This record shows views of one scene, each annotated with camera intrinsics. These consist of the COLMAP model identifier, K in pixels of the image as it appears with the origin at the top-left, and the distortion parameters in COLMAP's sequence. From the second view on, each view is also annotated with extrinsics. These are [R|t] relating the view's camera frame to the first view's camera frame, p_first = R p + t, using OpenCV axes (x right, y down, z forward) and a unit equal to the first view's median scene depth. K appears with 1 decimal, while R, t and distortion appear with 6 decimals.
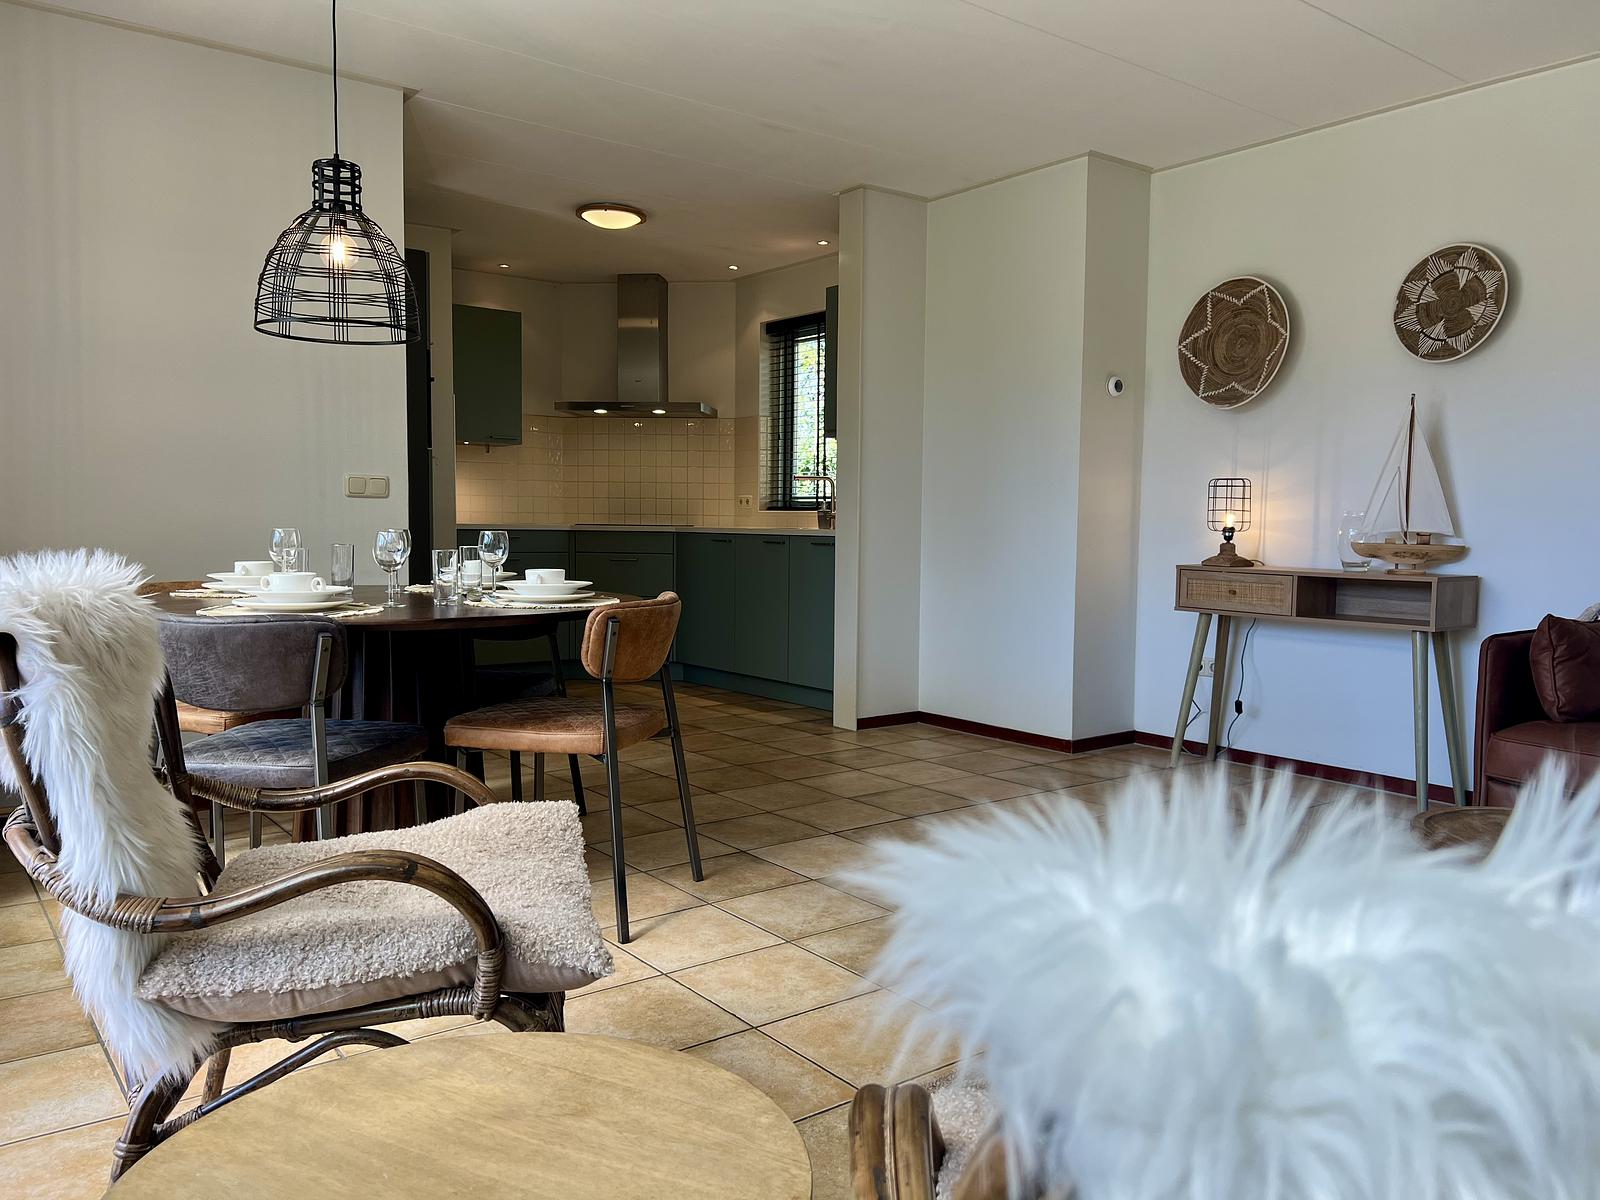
lens RADIAL K [[1217.3, 0, 795.7], [0, 1217.3, 607.2], [0, 0, 1]] dist [0.037528, -0.046809]
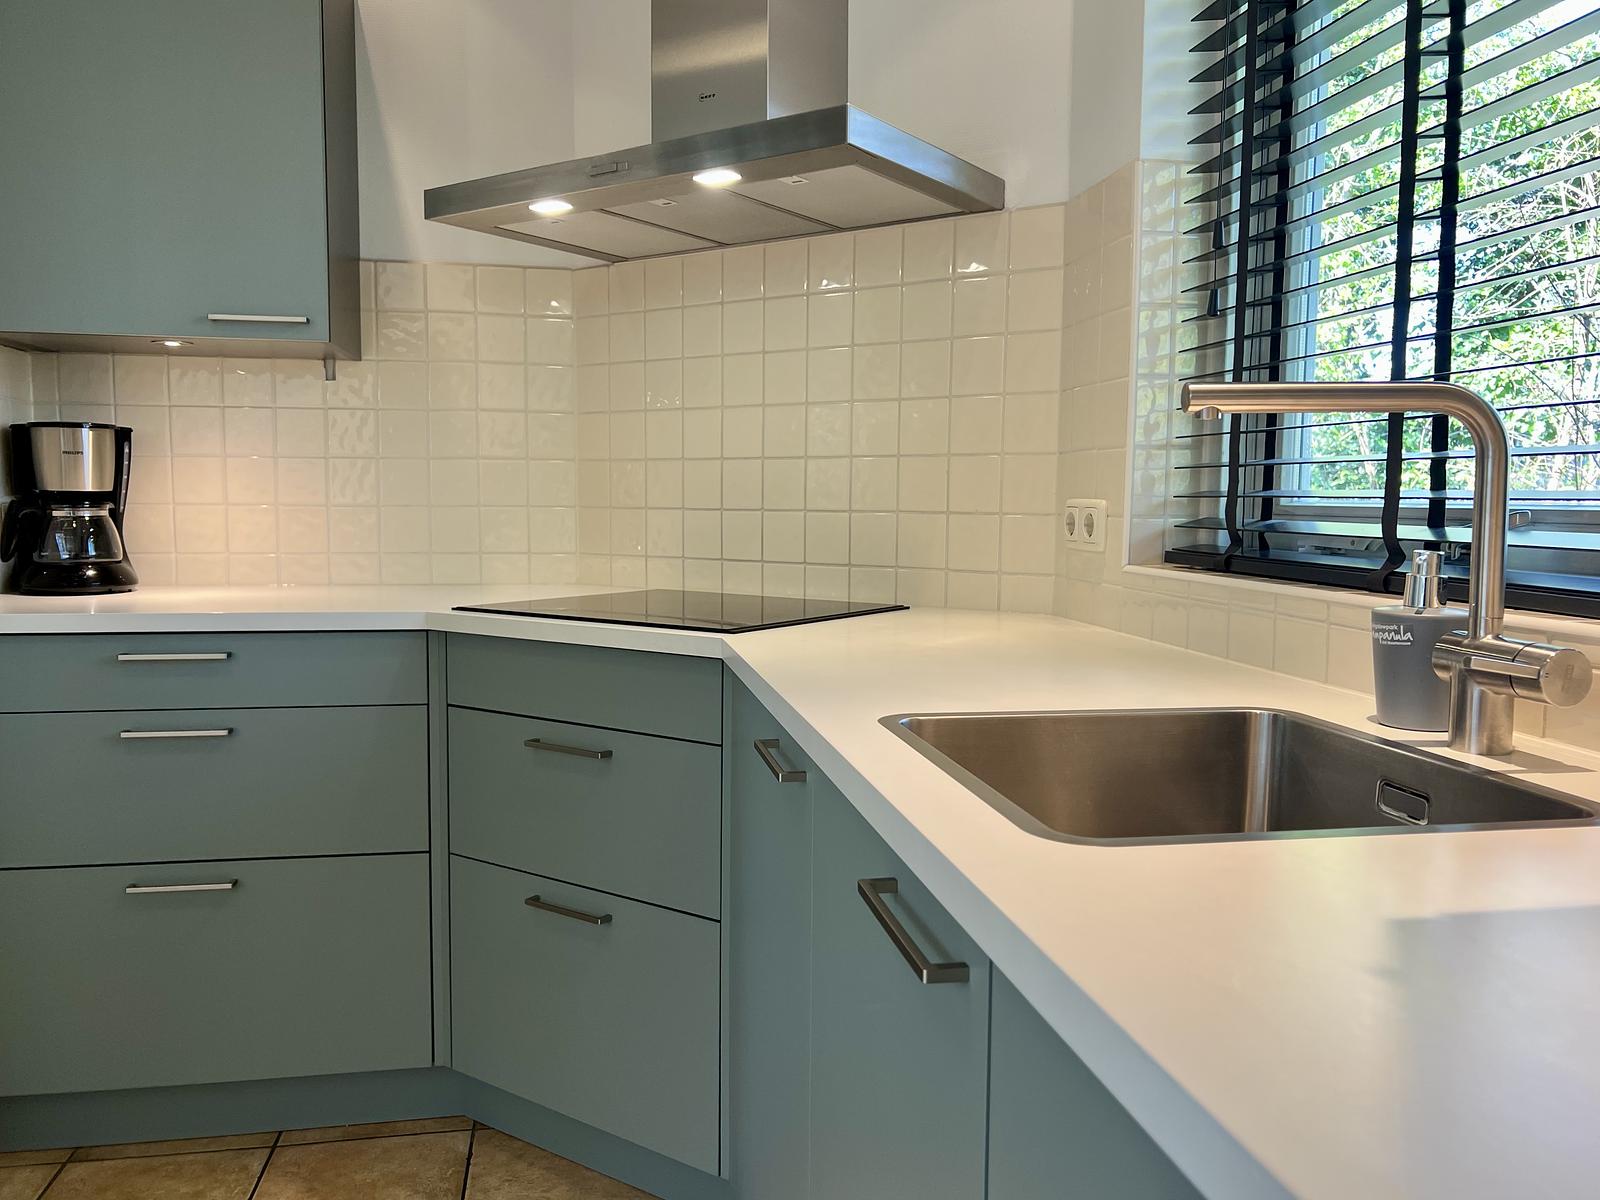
lens RADIAL K [[1217.3, 0, 799.6], [0, 1217.3, 599.3], [0, 0, 1]] dist [0.037528, -0.046809]
pose [[0.890451, 0.033775, -0.453825, 0.021180], [-0.036622, 0.999326, 0.002517, -0.071512], [0.453604, 0.014379, 0.891087, 0.767663]]
